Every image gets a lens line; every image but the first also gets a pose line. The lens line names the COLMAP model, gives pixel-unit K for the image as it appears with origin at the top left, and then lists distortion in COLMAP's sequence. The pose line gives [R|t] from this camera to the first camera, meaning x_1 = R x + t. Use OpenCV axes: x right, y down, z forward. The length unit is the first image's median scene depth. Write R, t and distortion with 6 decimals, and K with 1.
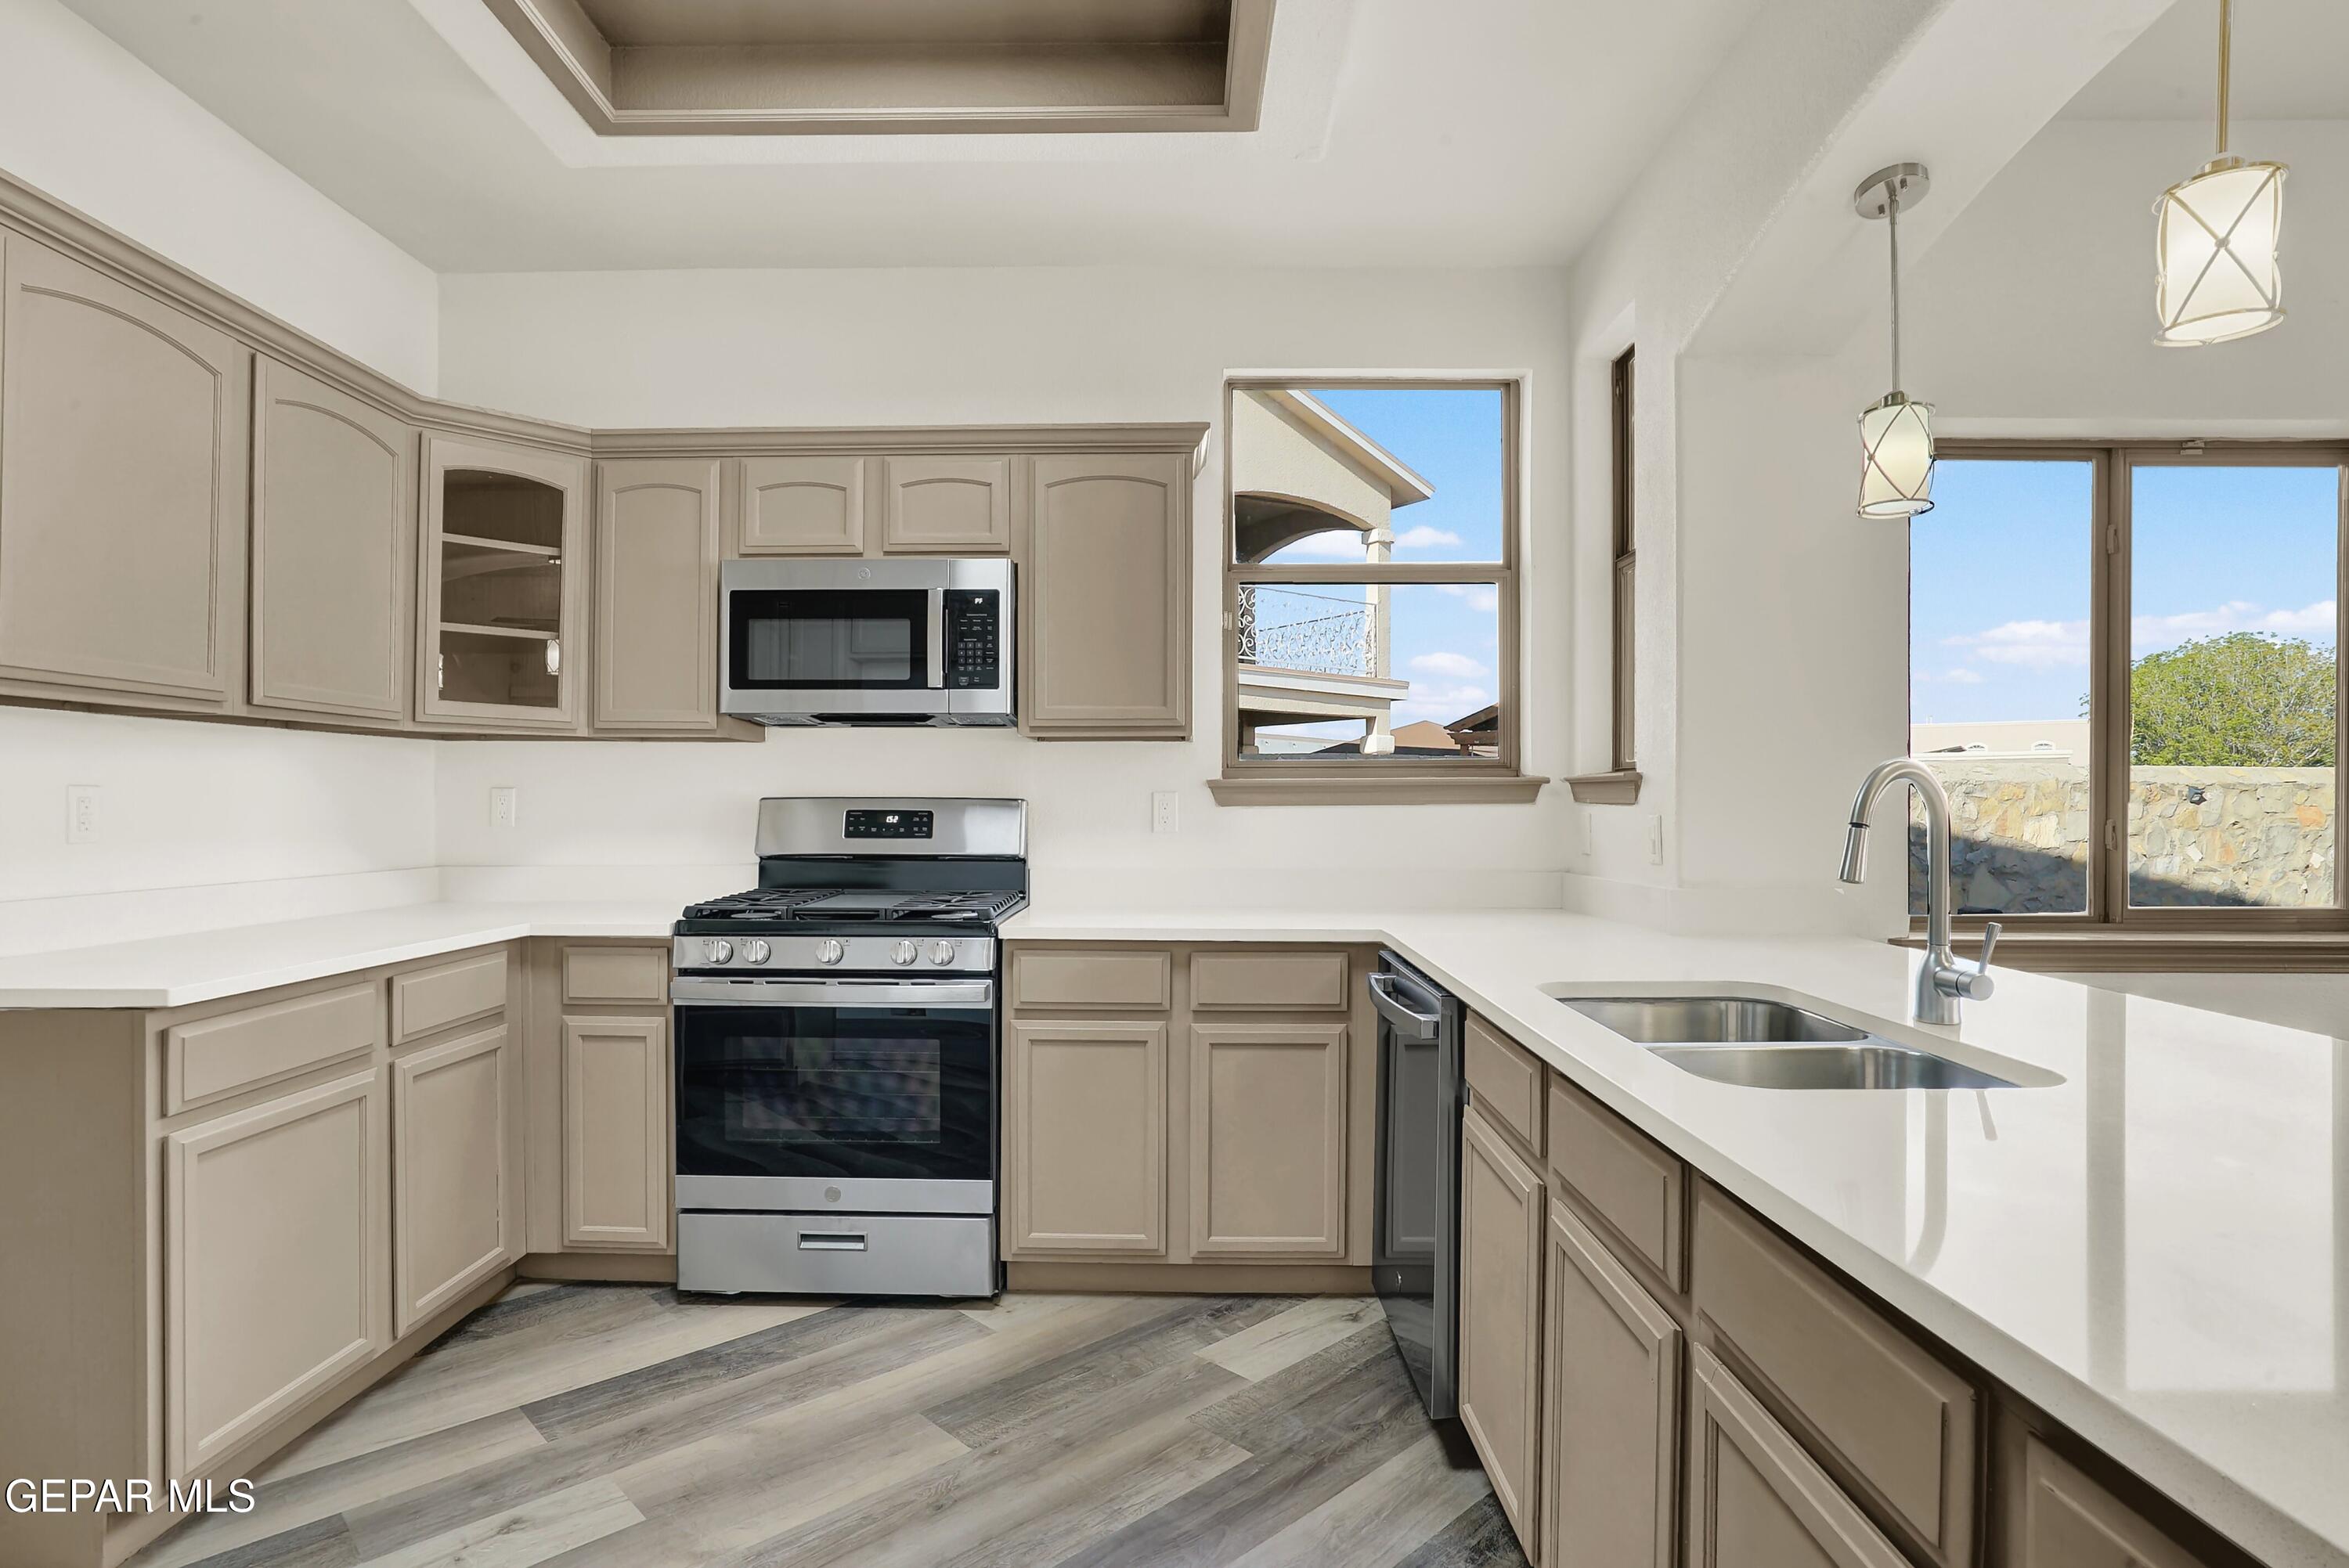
lens RADIAL K [[1197.3, 0, 1122.8], [0, 1197.3, 799.8], [0, 0, 1]] dist [-0.023854, 0.004044]
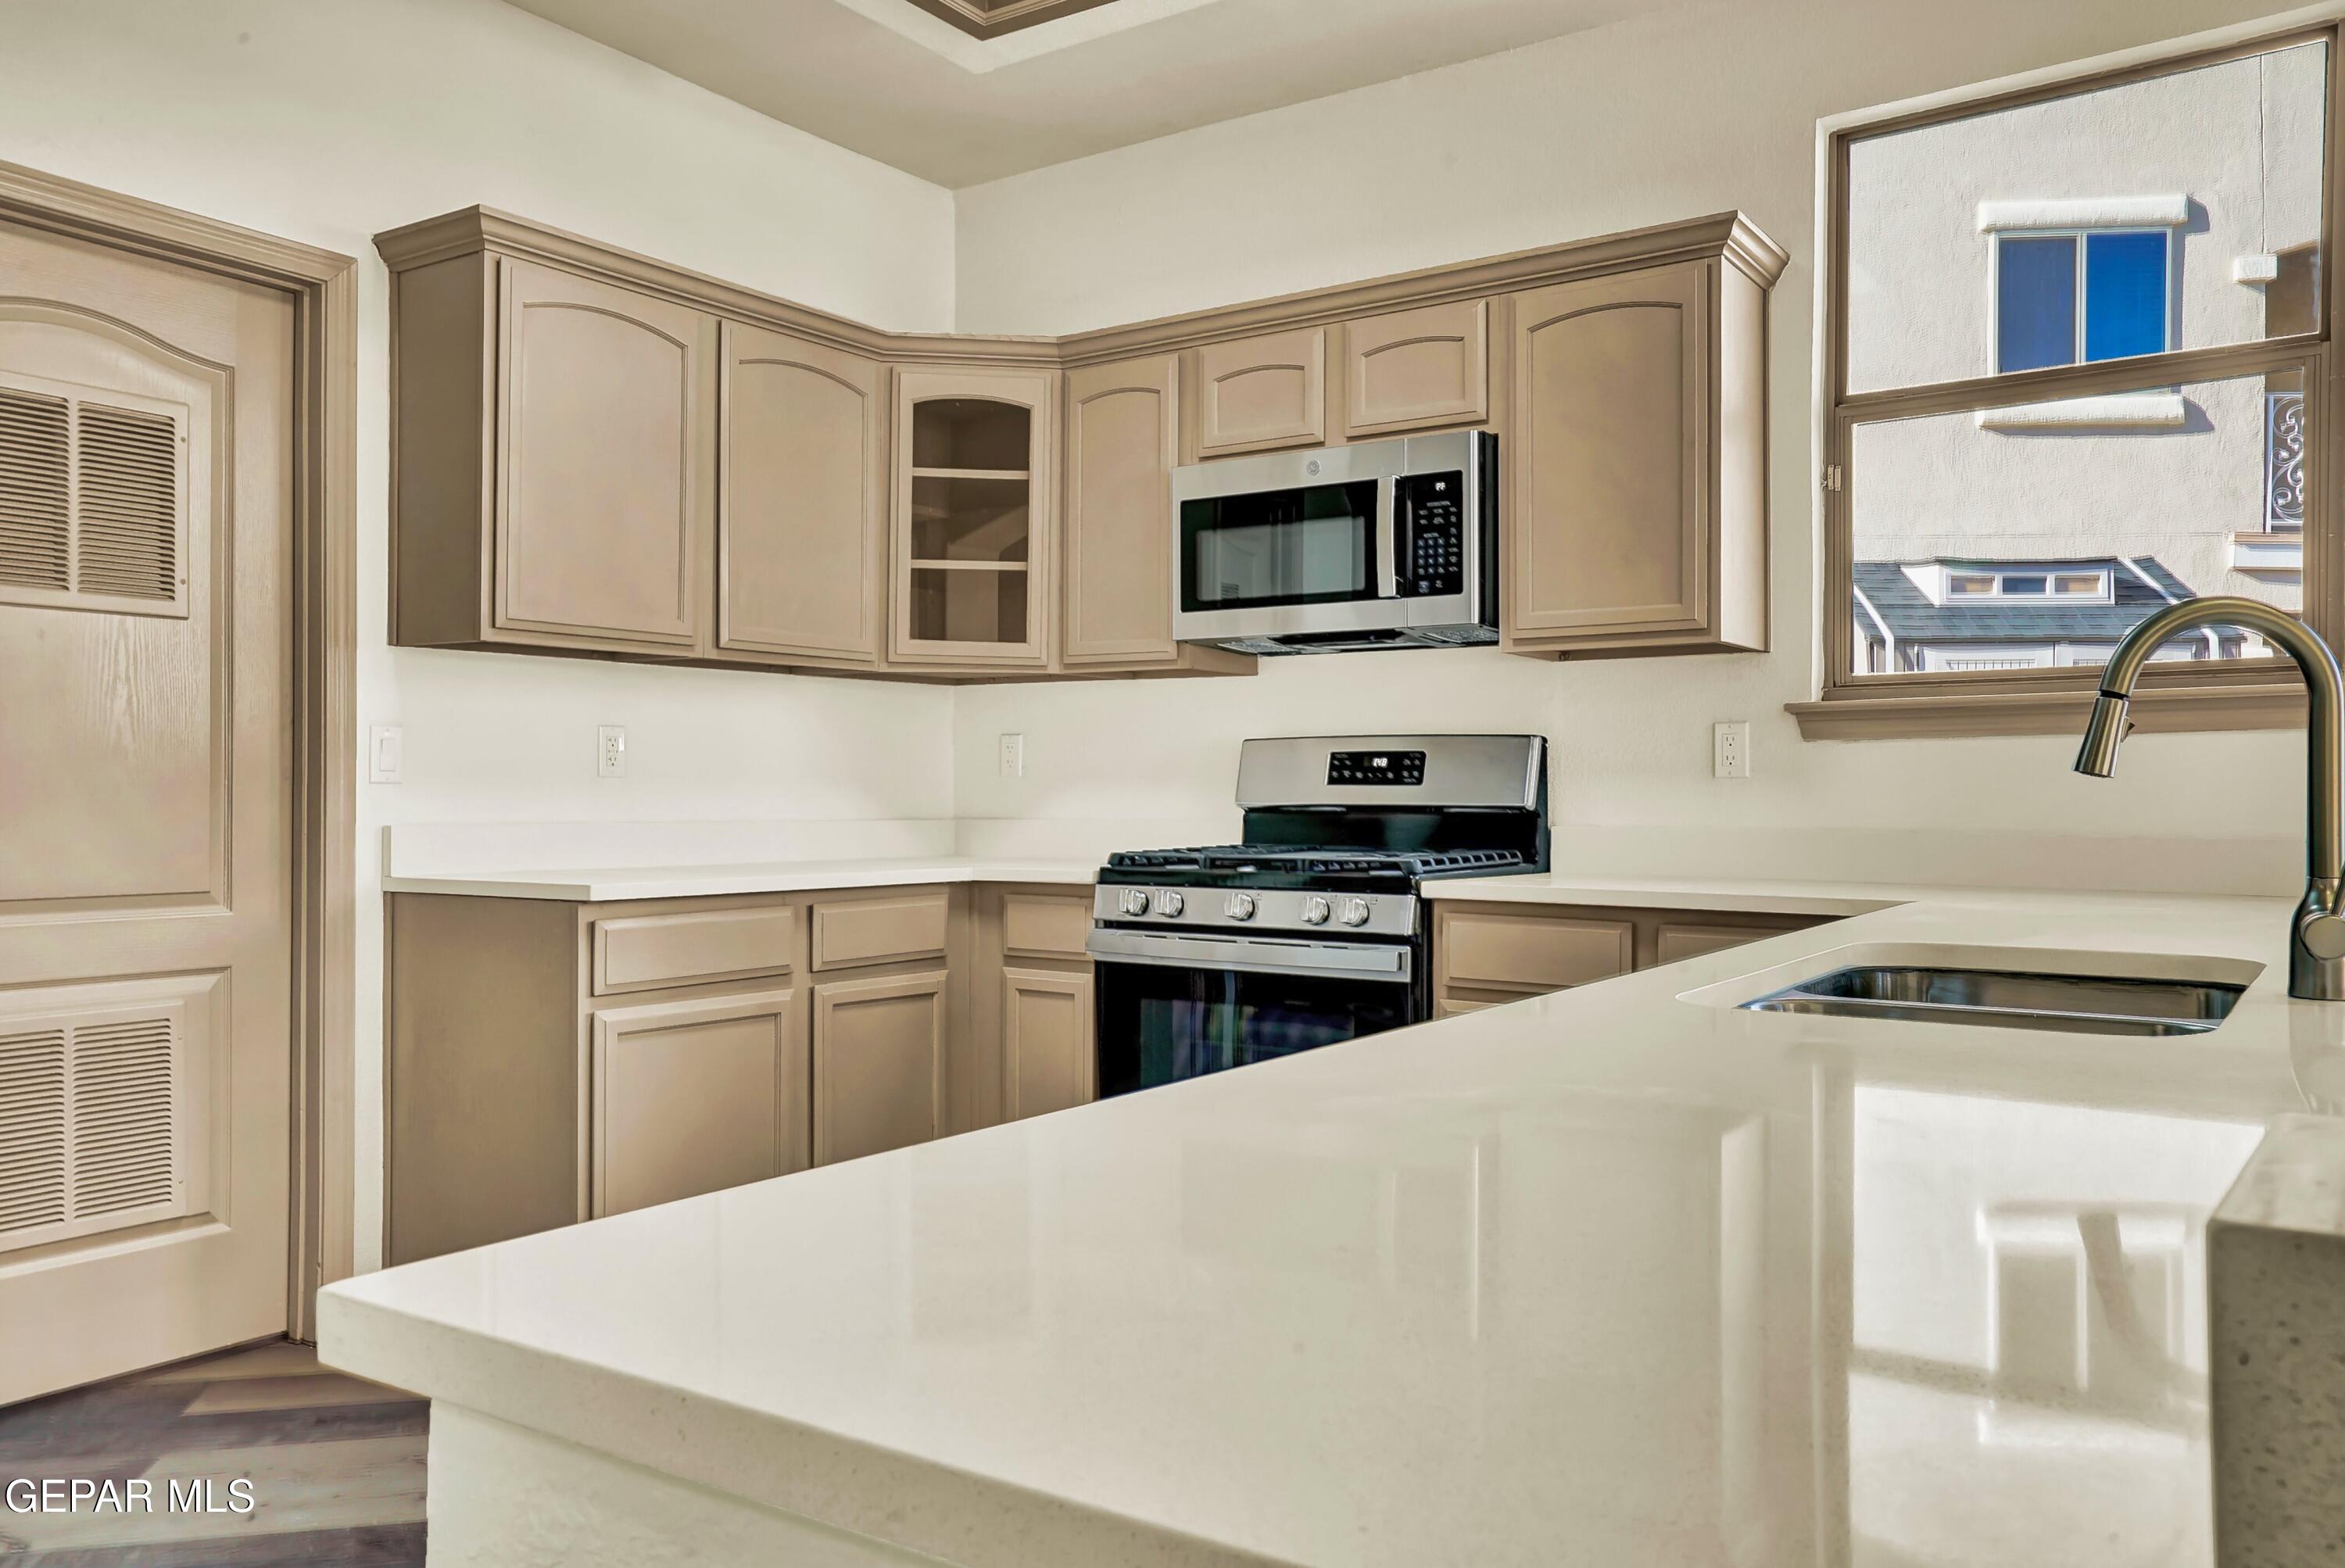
lens RADIAL K [[1767.9, 0, 1158.0], [0, 1767.9, 768.1], [0, 0, 1]] dist [0.013640, 0.010968]
pose [[0.837874, -0.008616, -0.545795, 0.396953], [0.000775, 0.999893, -0.014595, 0.044146], [0.545862, 0.011805, 0.837792, -0.107338]]
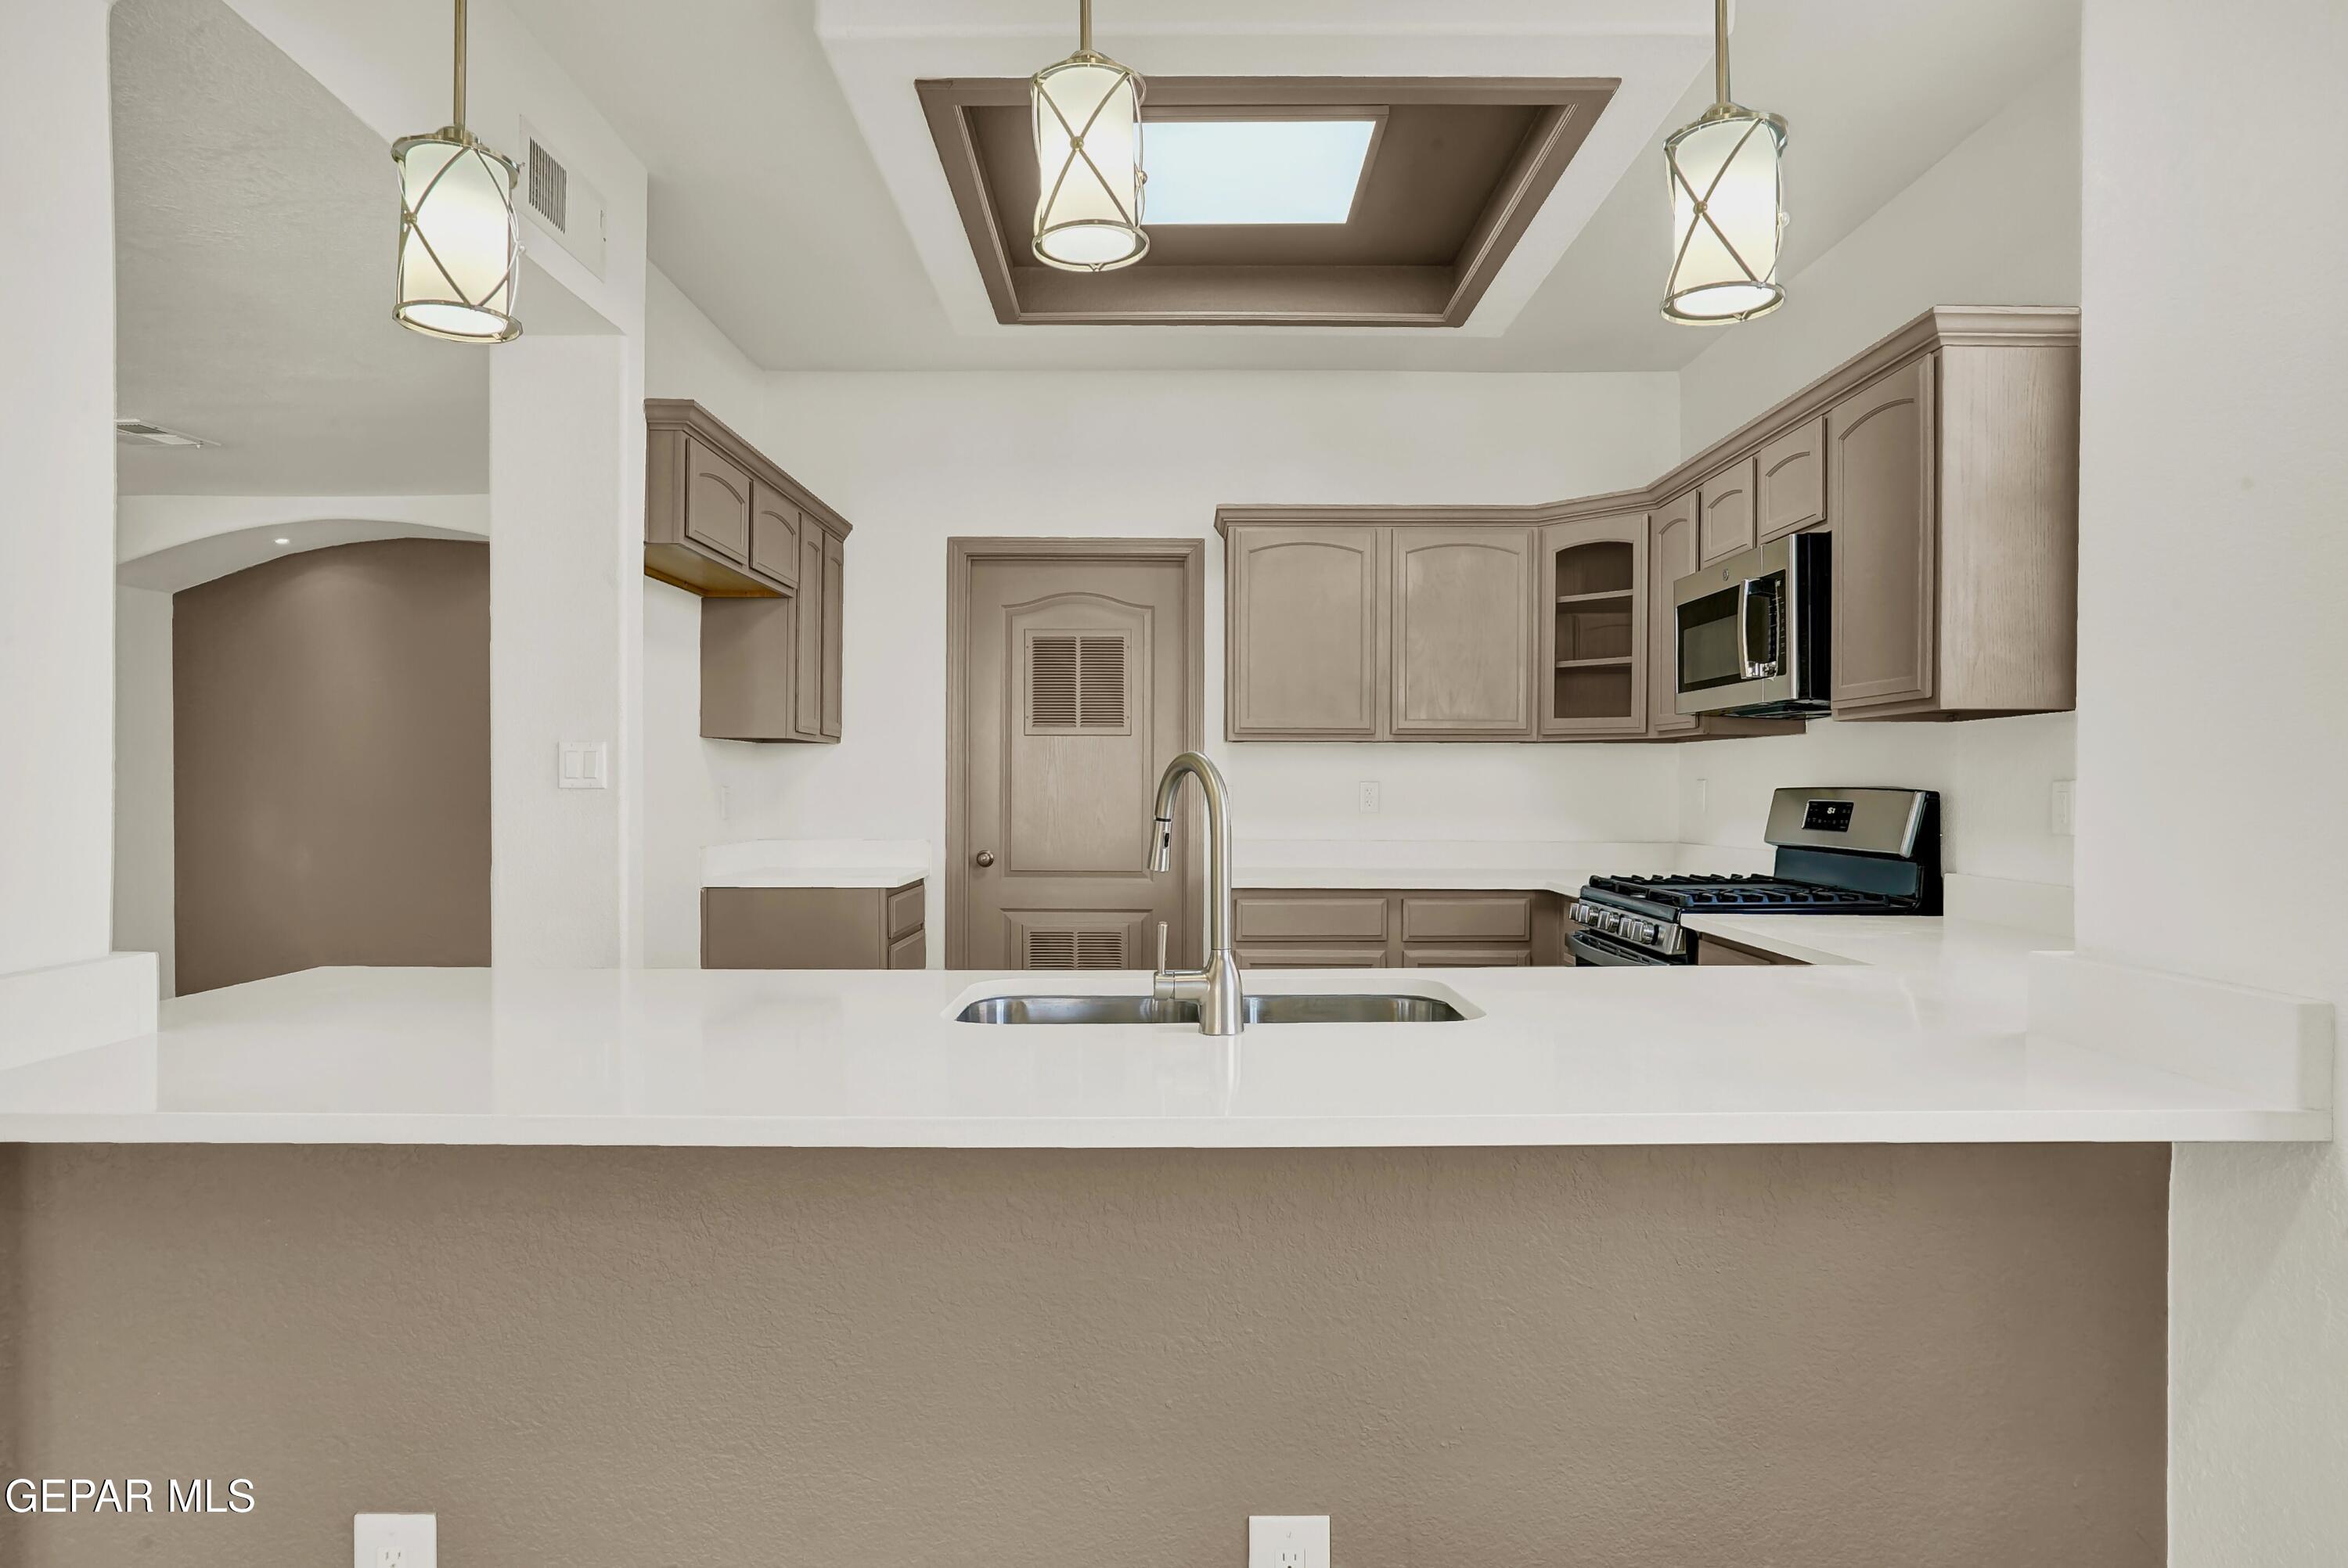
lens RADIAL K [[1337.3, 0, 1182.0], [0, 1337.3, 801.6], [0, 0, 1]] dist [-0.027131, -0.001897]
pose [[0.040789, 0.009233, -0.999125, 0.995980], [-0.001294, 0.999957, 0.009188, -0.000245], [0.999167, 0.000918, 0.040799, 0.515539]]
